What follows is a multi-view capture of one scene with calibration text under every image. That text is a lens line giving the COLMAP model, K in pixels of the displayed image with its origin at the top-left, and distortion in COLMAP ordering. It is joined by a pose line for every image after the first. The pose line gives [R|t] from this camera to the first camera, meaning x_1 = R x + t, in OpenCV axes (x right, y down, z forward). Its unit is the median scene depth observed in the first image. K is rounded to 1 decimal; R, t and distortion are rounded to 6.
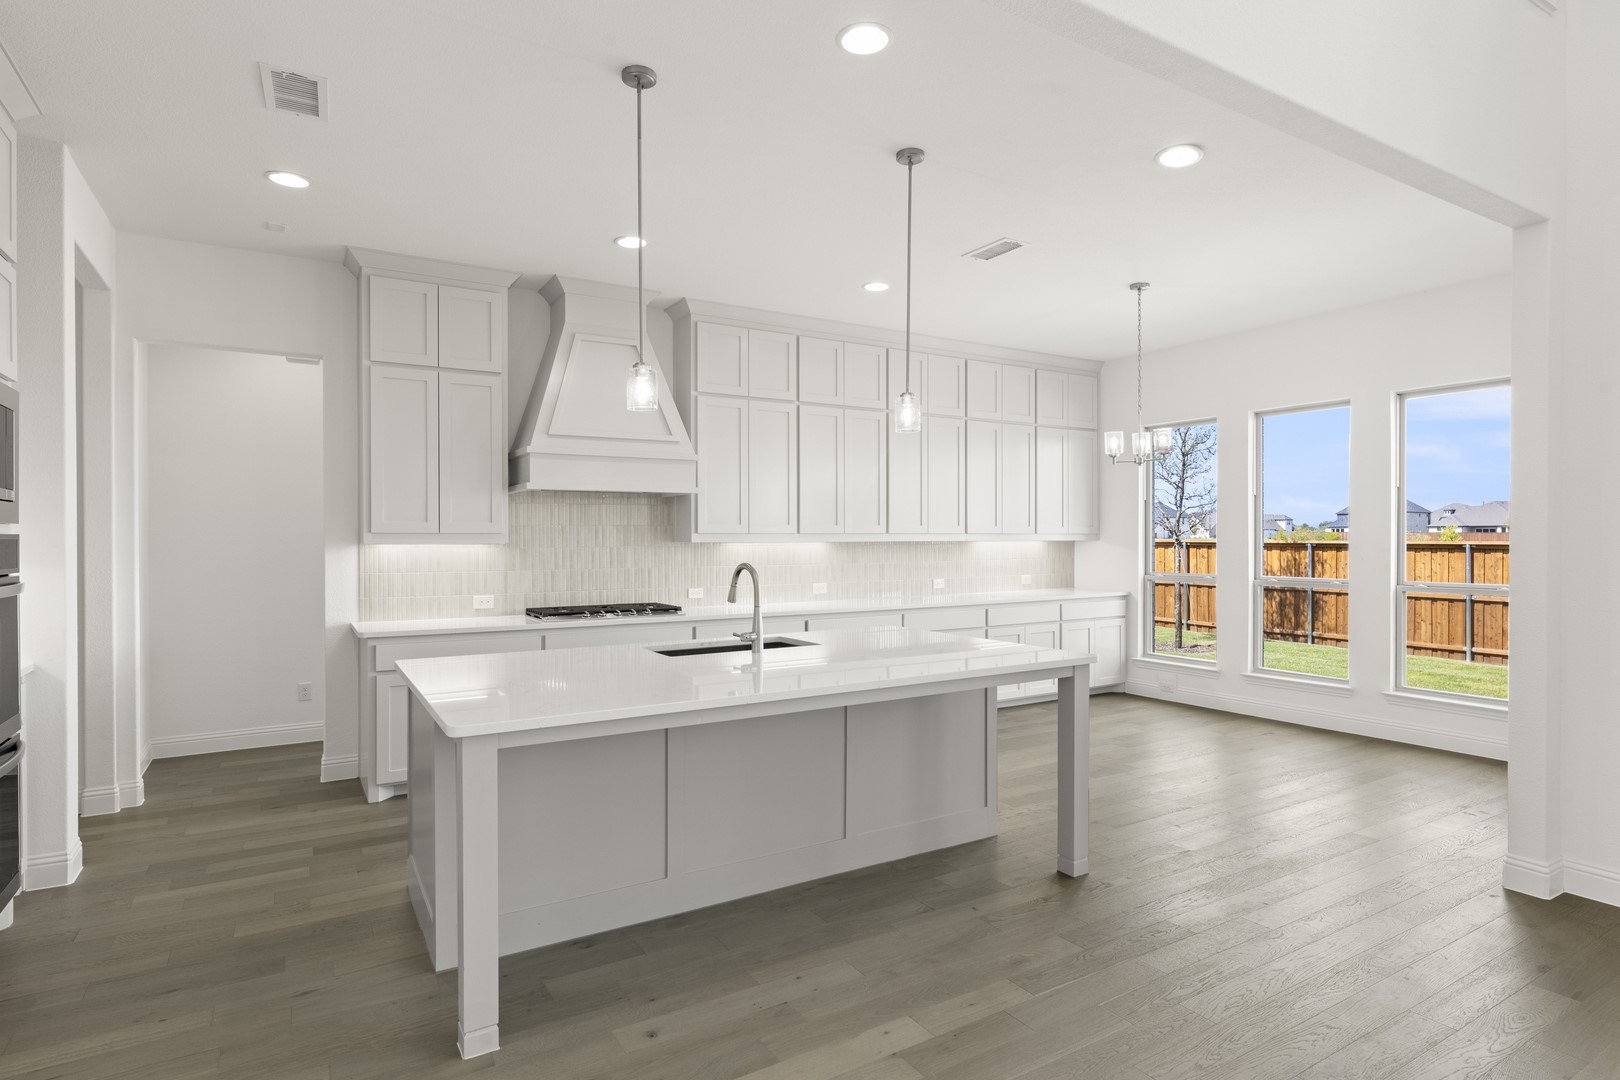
lens RADIAL K [[858.3, 0, 822.0], [0, 858.3, 529.2], [0, 0, 1]] dist [0.006846, -0.000150]
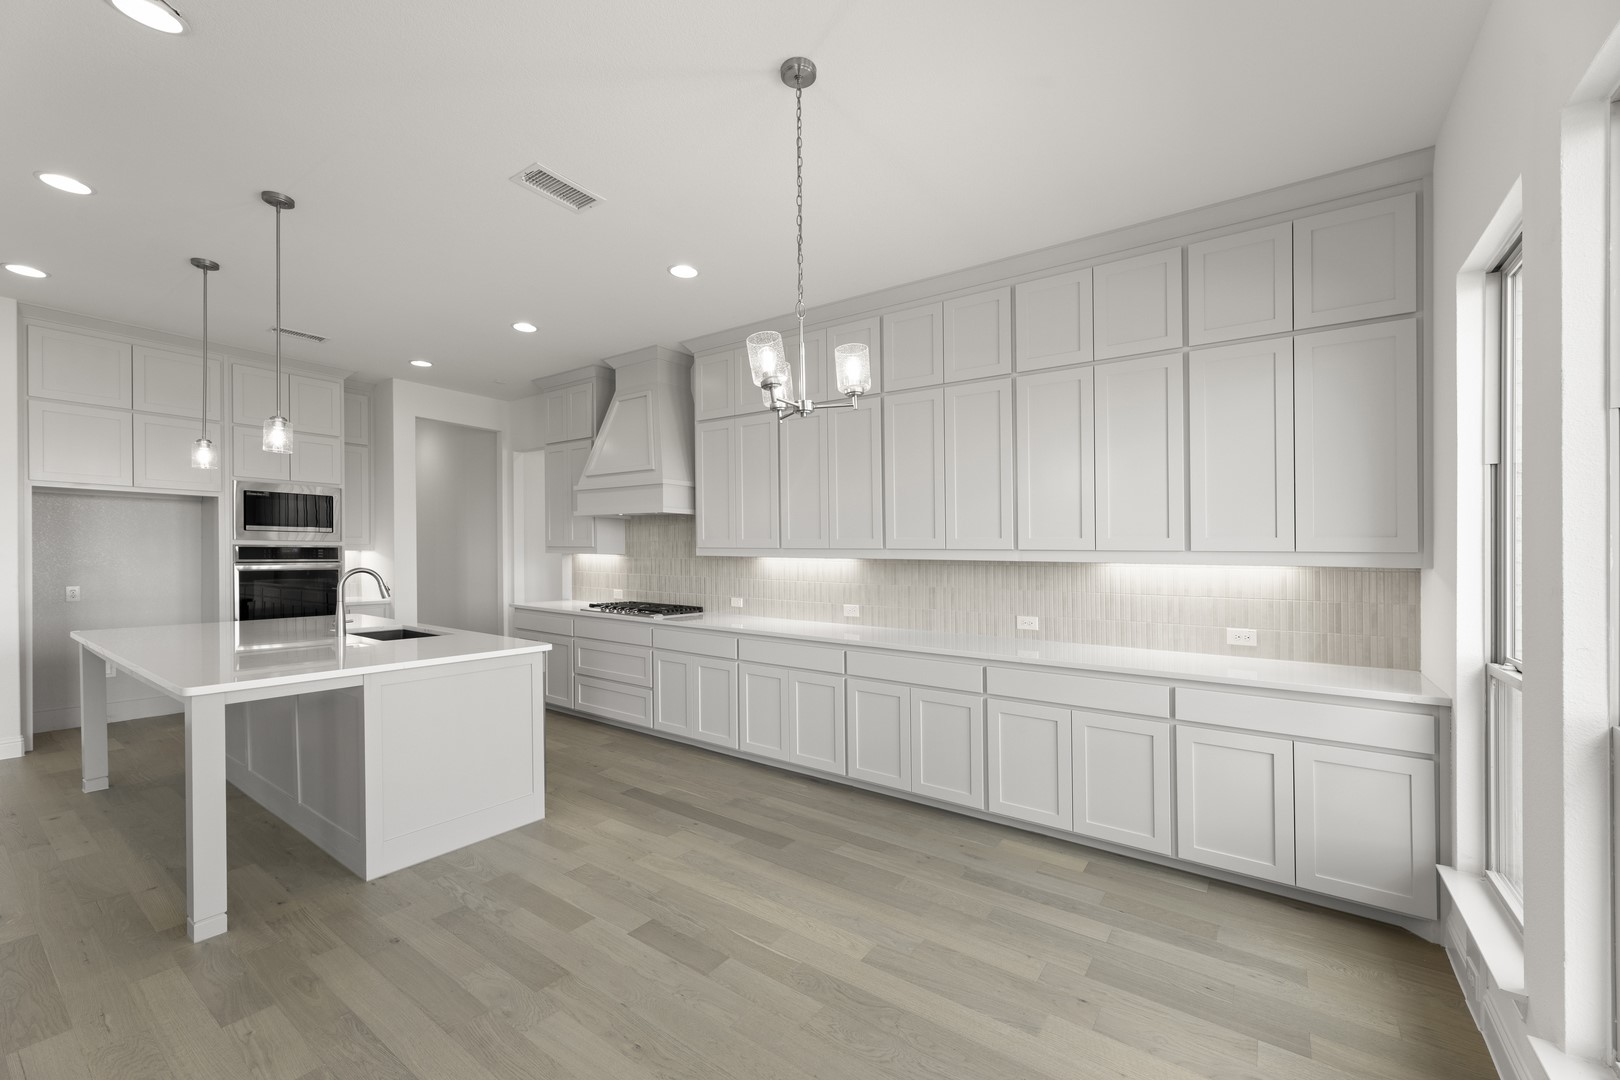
lens RADIAL K [[654.9, 0, 803.3], [0, 654.9, 549.2], [0, 0, 1]] dist [0.002537, 0.000636]
pose [[0.376989, 0.001819, -0.926216, 0.759839], [-0.002724, 0.999996, 0.000855, 0.006170], [0.926214, 0.002201, 0.376993, 0.877193]]
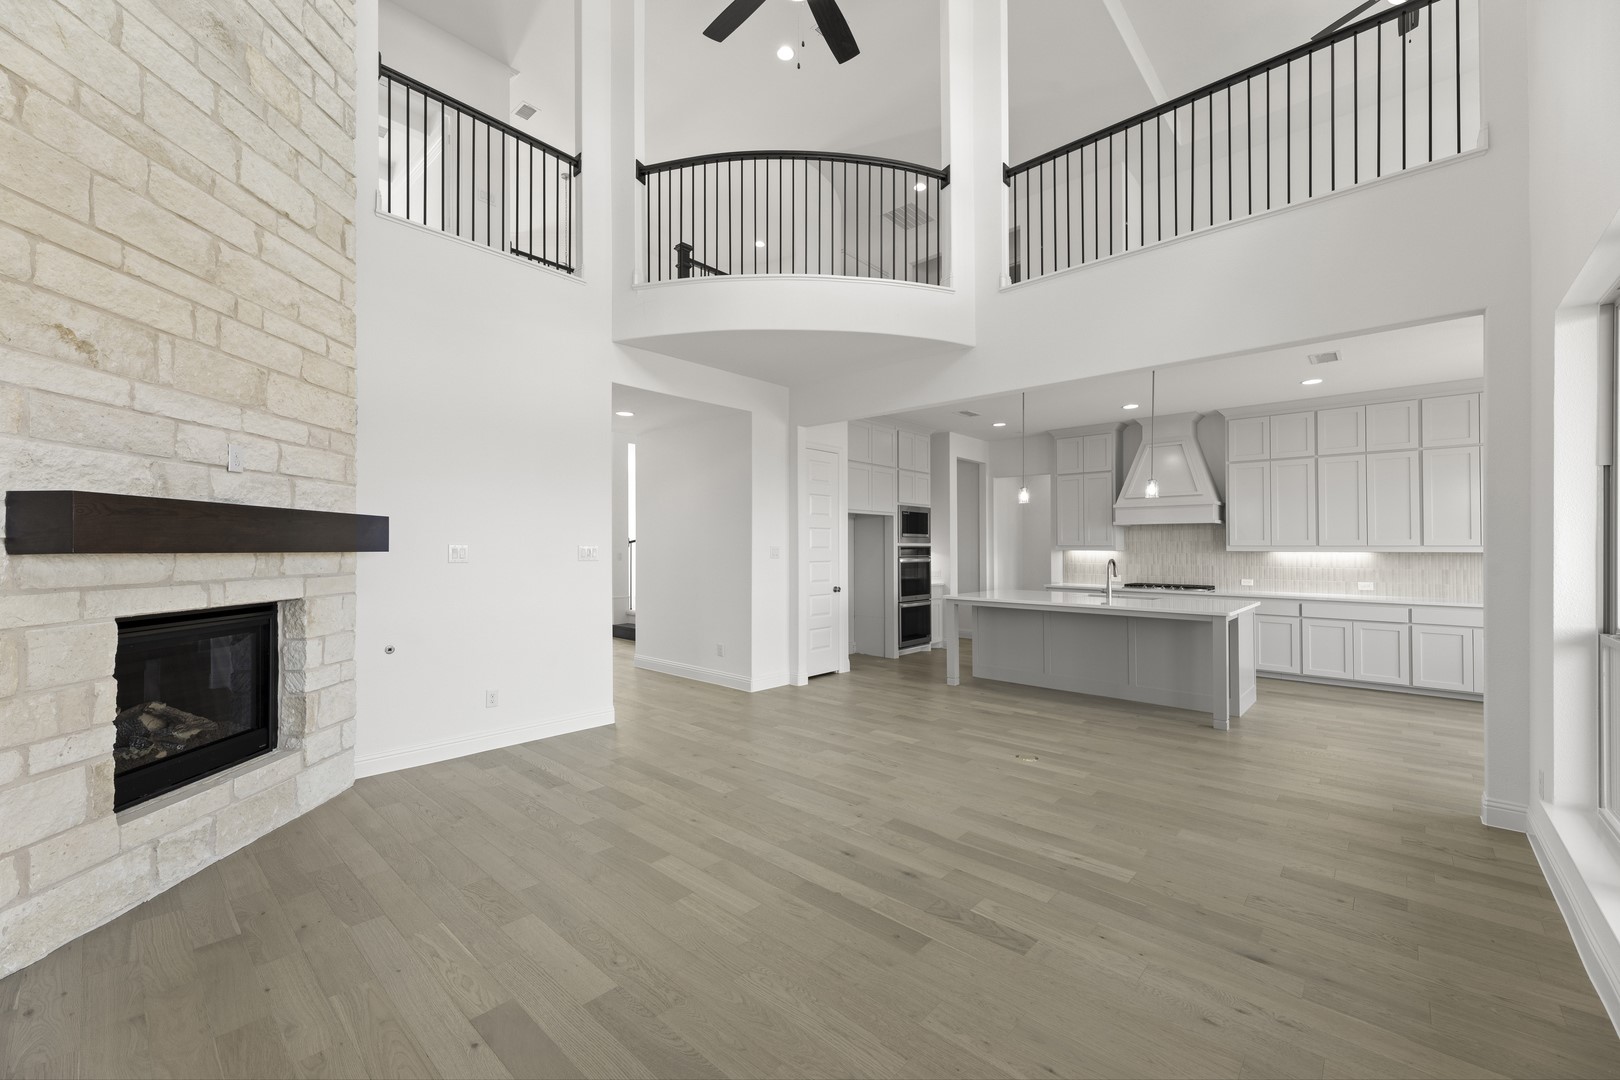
lens RADIAL K [[654.9, 0, 807.4], [0, 654.9, 541.7], [0, 0, 1]] dist [0.002537, 0.000636]
pose [[0.276419, -0.006323, -0.961016, 0.943161], [0.005582, 0.999972, -0.004973, -0.001535], [0.961021, -0.003989, 0.276447, -0.169410]]
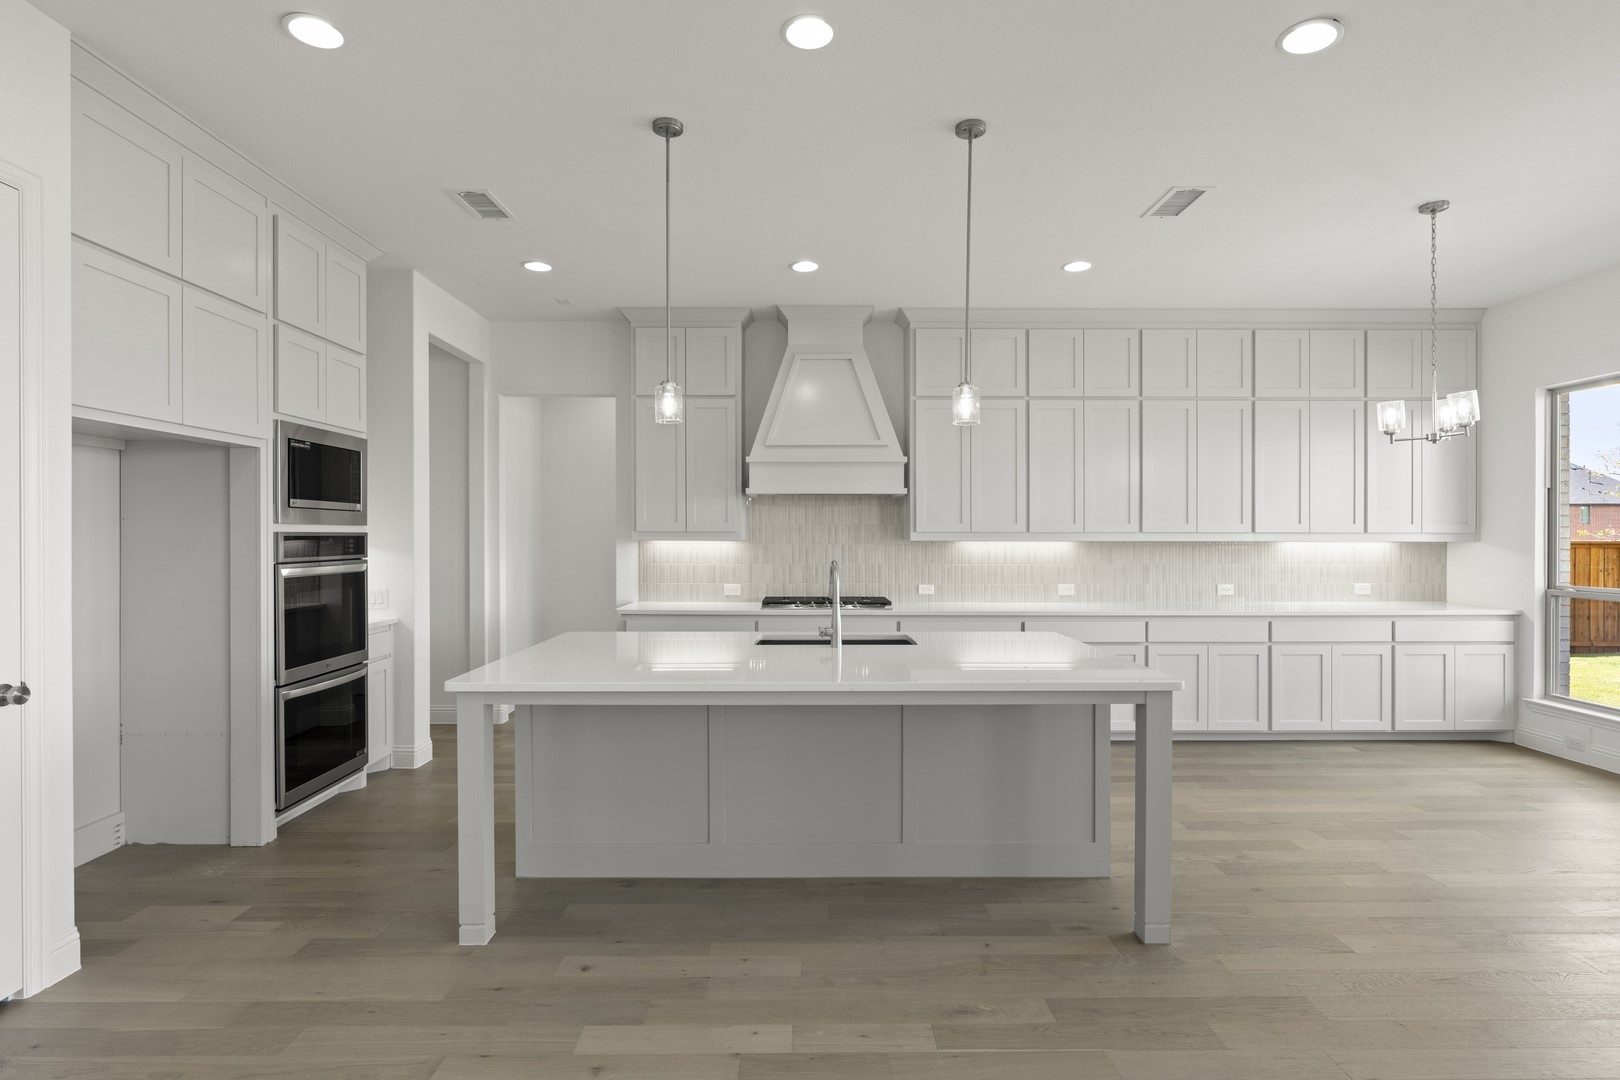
lens RADIAL K [[807.1, 0, 813.3], [0, 807.1, 533.8], [0, 0, 1]] dist [0.002372, -0.000408]
pose [[0.856379, 0.002017, -0.516344, 0.276978], [0.001909, 0.999973, 0.007072, -0.000411], [0.516345, -0.007042, 0.856352, 0.105863]]
